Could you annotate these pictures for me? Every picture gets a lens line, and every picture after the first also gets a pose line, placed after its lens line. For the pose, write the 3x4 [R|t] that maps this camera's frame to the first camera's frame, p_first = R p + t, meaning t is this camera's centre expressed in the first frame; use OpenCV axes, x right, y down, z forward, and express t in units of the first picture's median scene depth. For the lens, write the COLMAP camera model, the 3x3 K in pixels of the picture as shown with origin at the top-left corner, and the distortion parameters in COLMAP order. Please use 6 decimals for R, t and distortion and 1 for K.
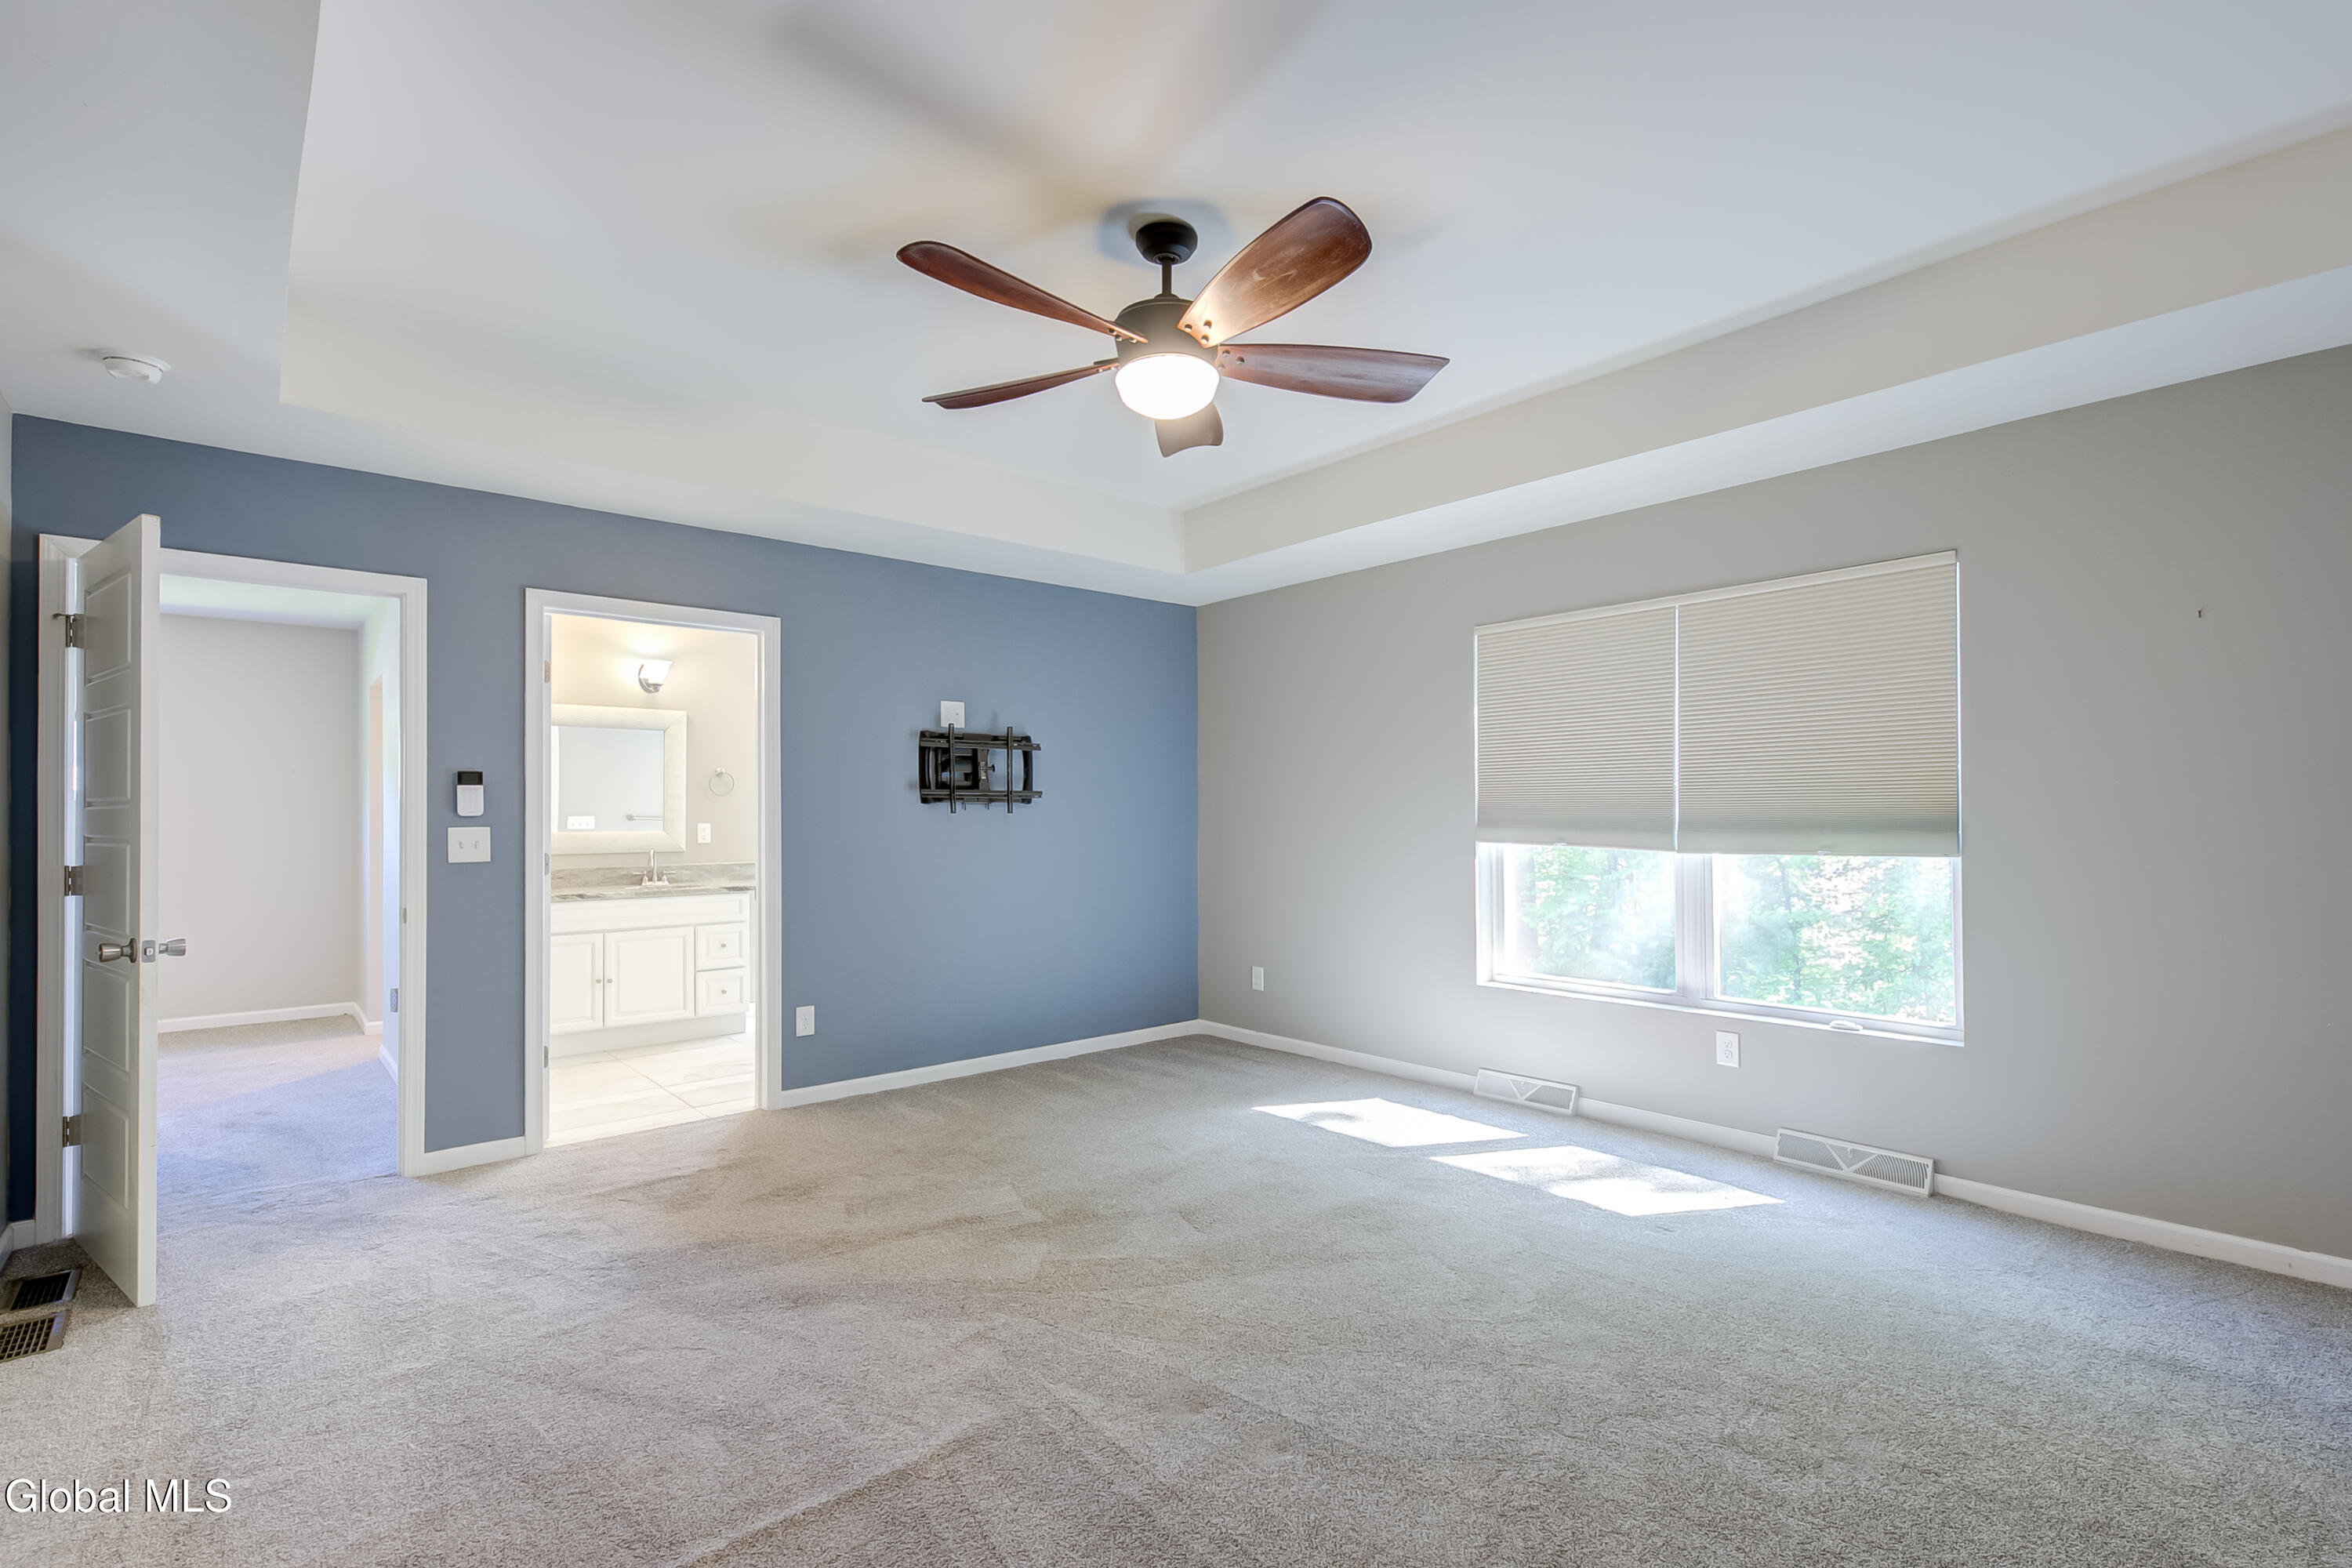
lens RADIAL K [[1114.3, 0, 1170.0], [0, 1114.3, 804.3], [0, 0, 1]] dist [-0.000107, -0.000333]
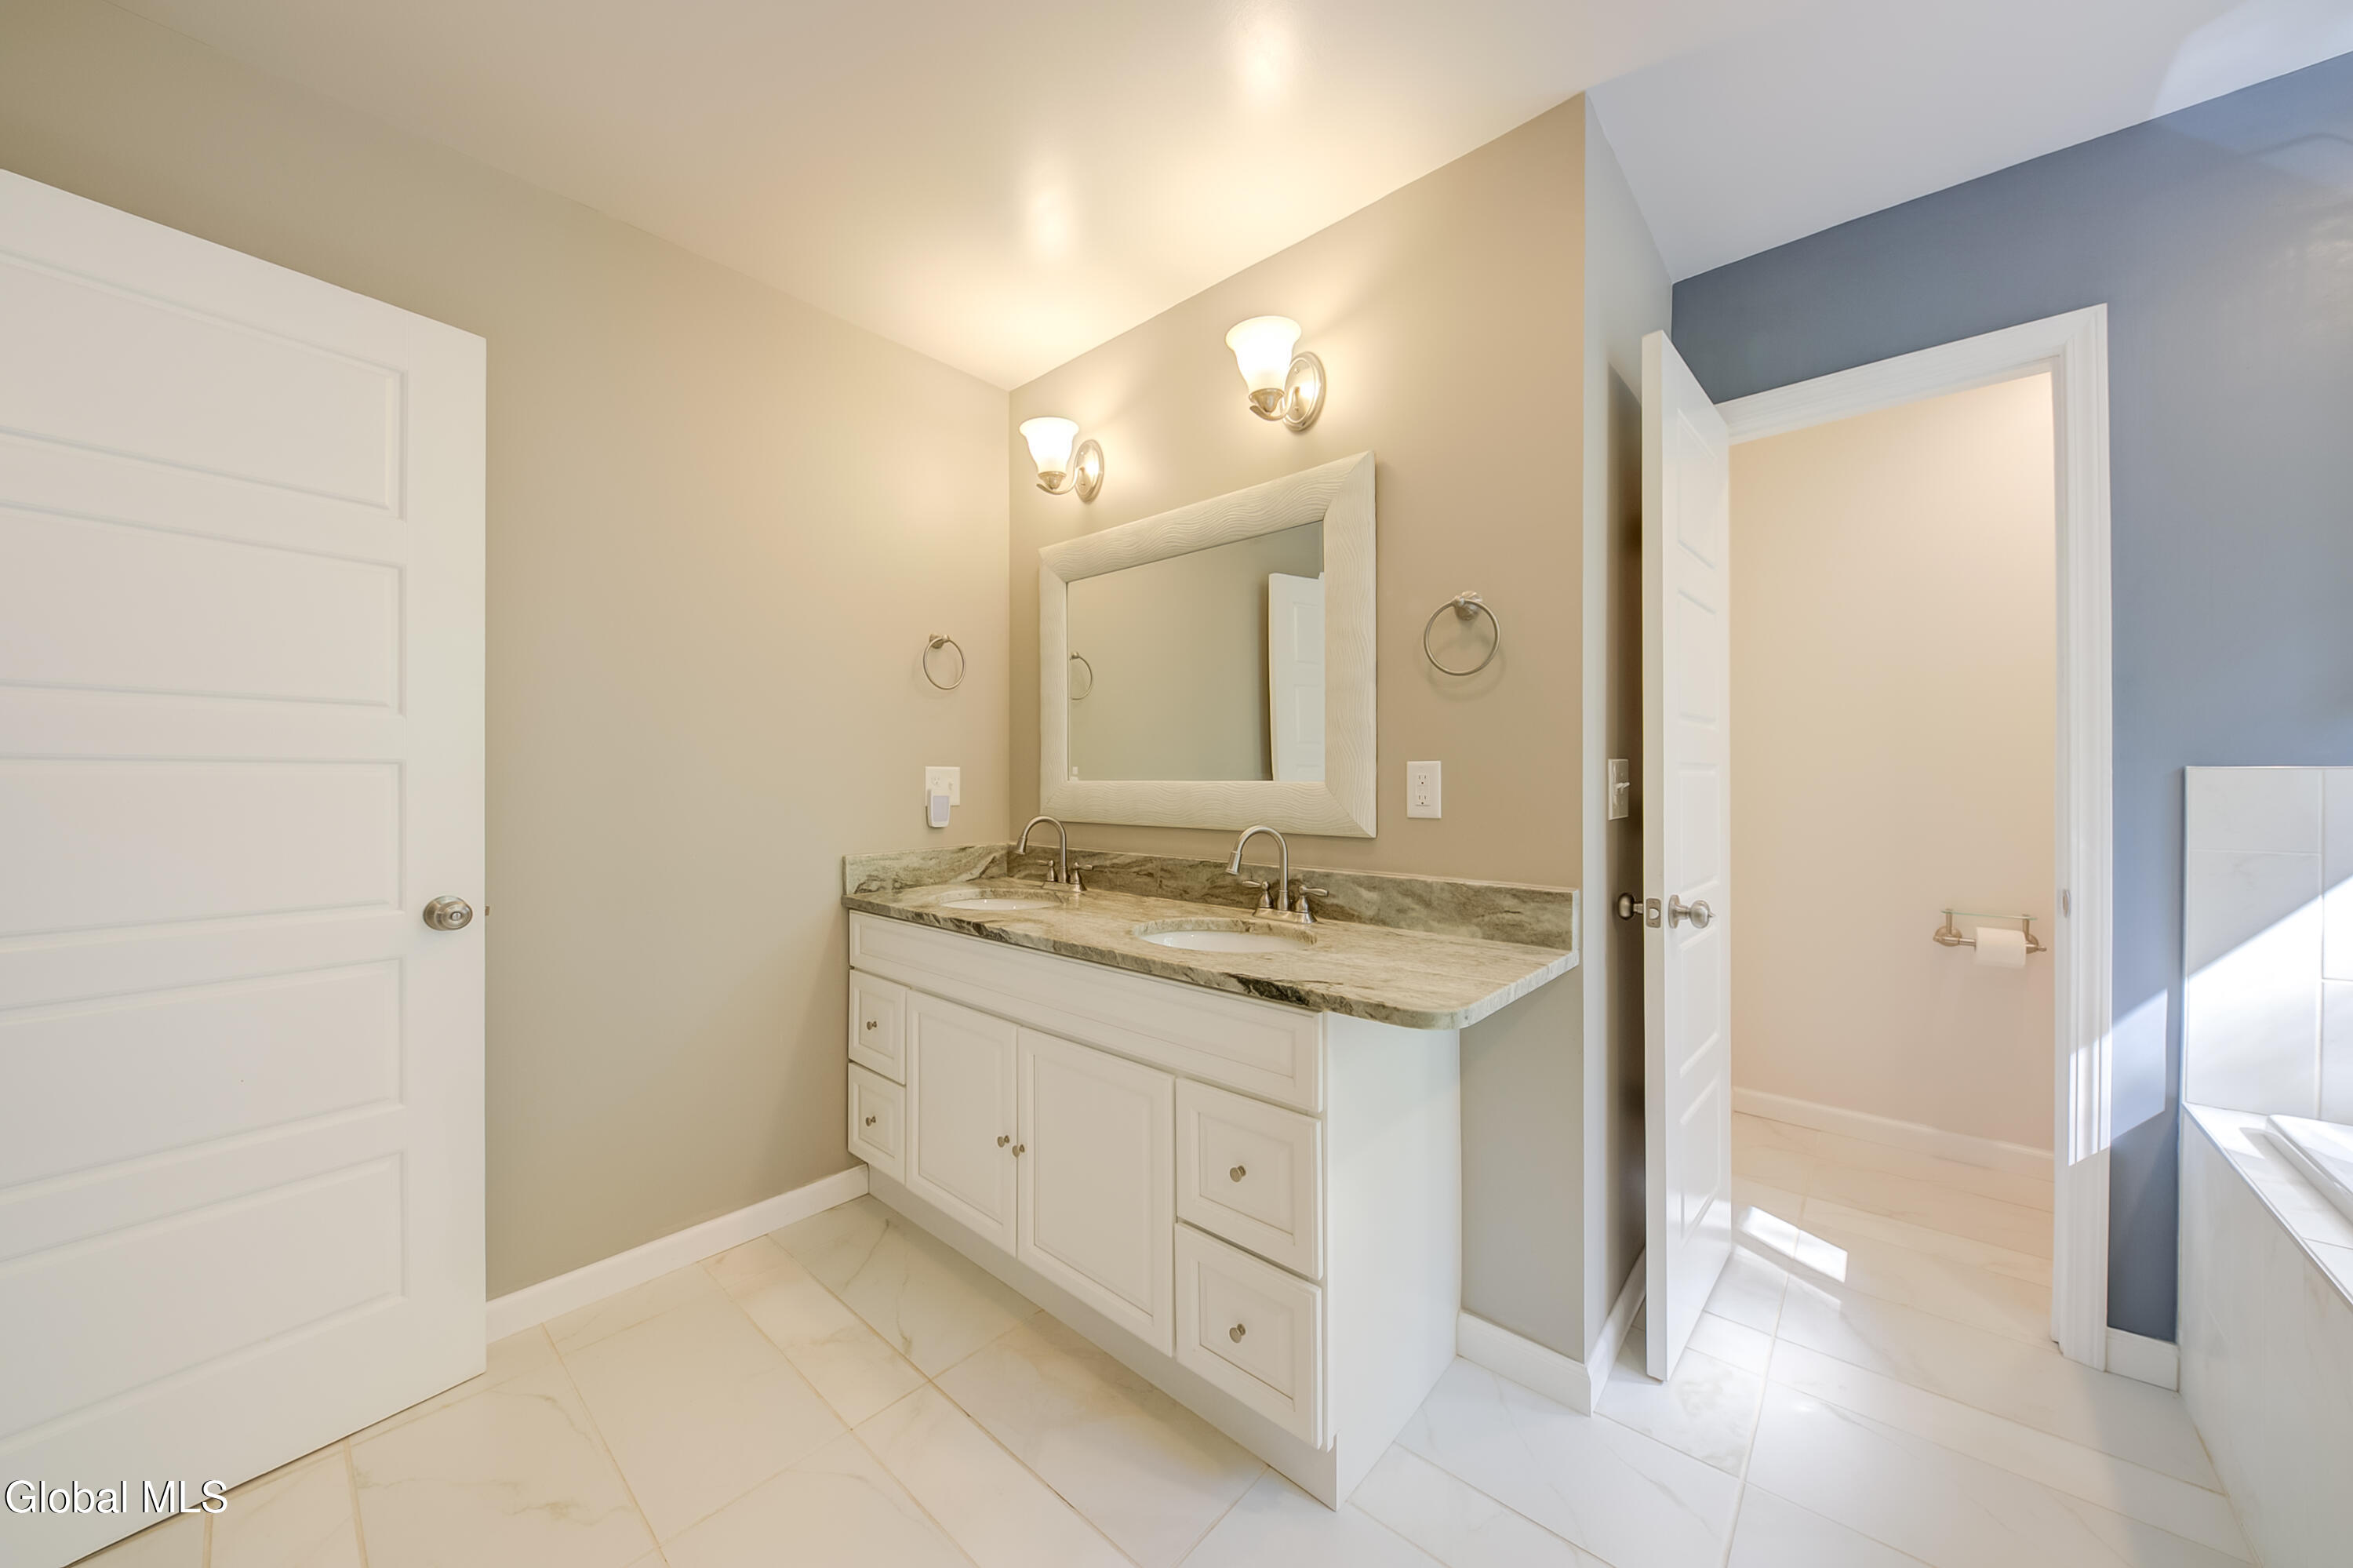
lens RADIAL K [[824.4, 0, 1142.2], [0, 824.4, 789.9], [0, 0, 1]] dist [0.001497, -0.002806]
pose [[0.150763, 0.015313, -0.988451, -0.184340], [0.008696, 0.999821, 0.016815, 0.021886], [0.988532, -0.011131, 0.150603, 0.898857]]
